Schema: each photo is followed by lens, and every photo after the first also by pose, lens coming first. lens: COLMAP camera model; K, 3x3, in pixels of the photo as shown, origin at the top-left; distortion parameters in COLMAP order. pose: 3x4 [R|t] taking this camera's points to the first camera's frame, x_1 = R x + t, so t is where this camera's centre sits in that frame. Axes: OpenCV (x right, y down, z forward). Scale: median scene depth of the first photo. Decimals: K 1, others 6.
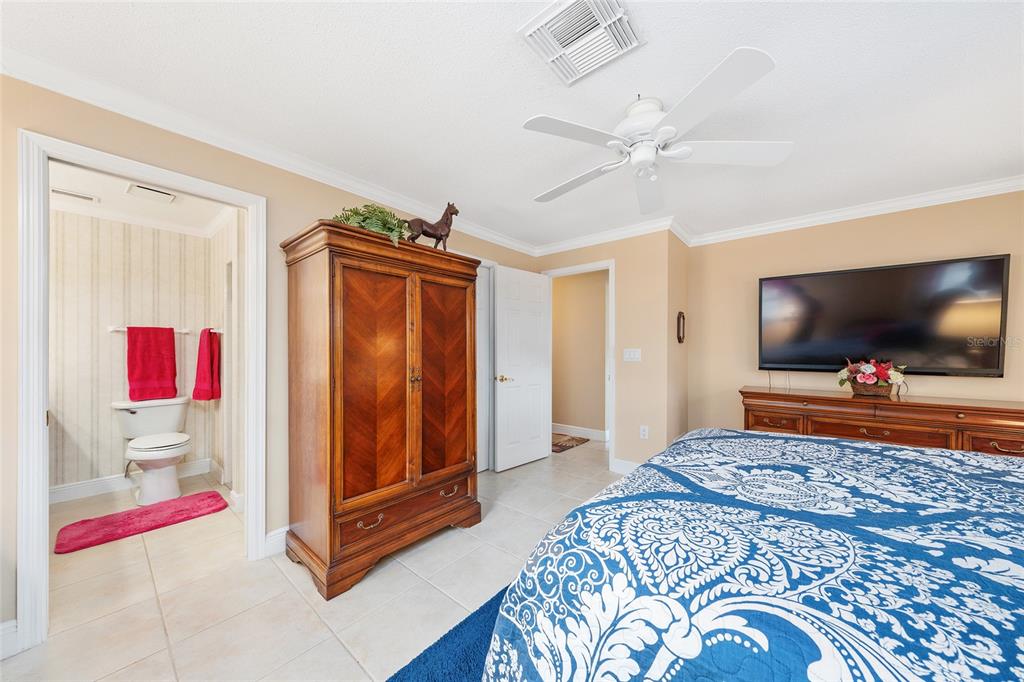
lens RADIAL K [[311.7, 0, 479.1], [0, 311.7, 350.2], [0, 0, 1]] dist [0.001856, -0.000106]
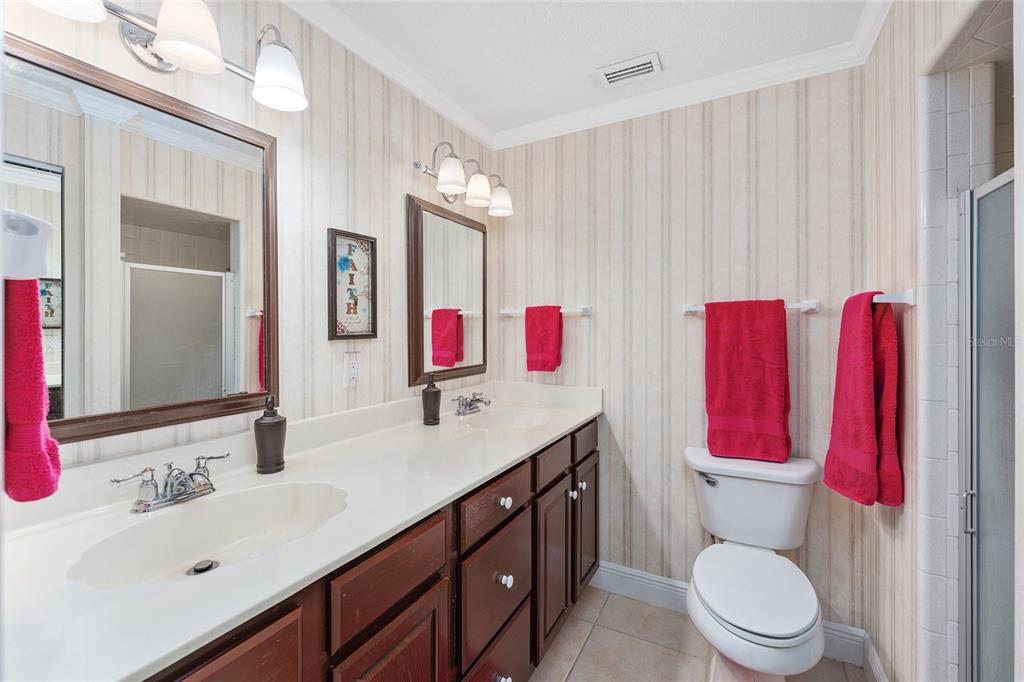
lens RADIAL K [[434.6, 0, 508.1], [0, 434.6, 332.5], [0, 0, 1]] dist [0.000787, 0.000129]
pose [[0.205733, -0.000589, -0.978608, -0.486820], [0.000416, 1.000000, -0.000514, -0.026533], [0.978608, -0.000301, 0.205733, 0.522440]]
